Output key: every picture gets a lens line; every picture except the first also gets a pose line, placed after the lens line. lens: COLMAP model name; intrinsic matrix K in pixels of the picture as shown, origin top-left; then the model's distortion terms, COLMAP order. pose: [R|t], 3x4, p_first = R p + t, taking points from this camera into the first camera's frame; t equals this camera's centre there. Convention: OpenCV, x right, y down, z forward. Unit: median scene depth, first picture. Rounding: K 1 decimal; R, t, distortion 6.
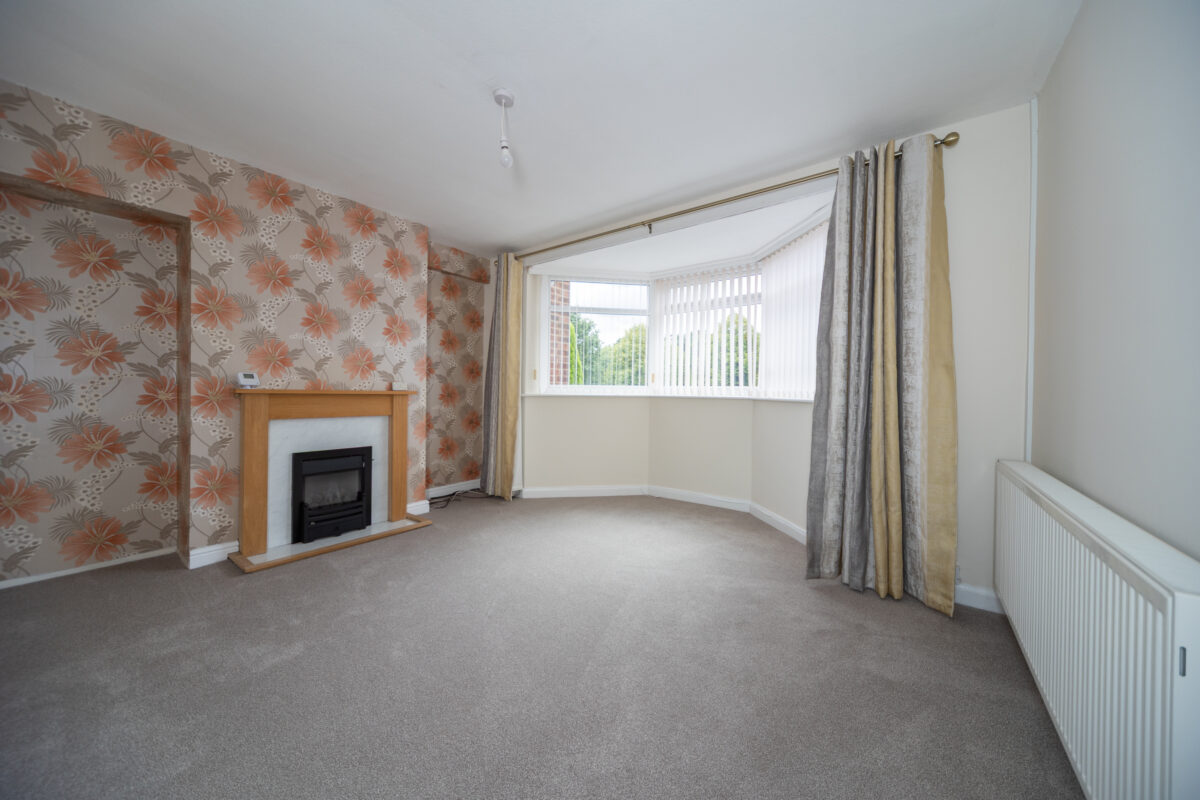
lens RADIAL K [[413.1, 0, 598.6], [0, 413.1, 396.8], [0, 0, 1]] dist [-0.000417, -0.000027]
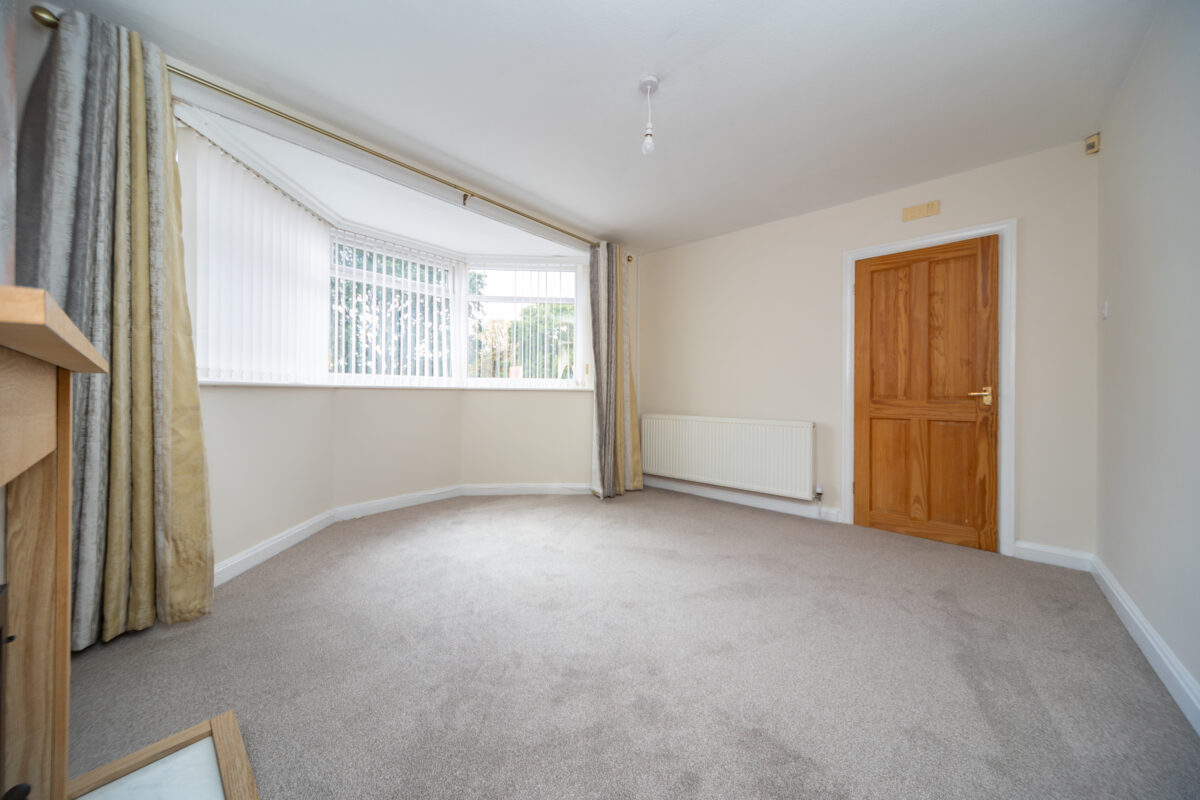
lens RADIAL K [[413.1, 0, 598.6], [0, 413.1, 396.8], [0, 0, 1]] dist [-0.000417, -0.000027]
pose [[0.088901, -0.038491, 0.995296, -0.924505], [0.007841, 0.999249, 0.037944, -0.017476], [-0.996010, 0.004431, 0.089136, 0.751931]]
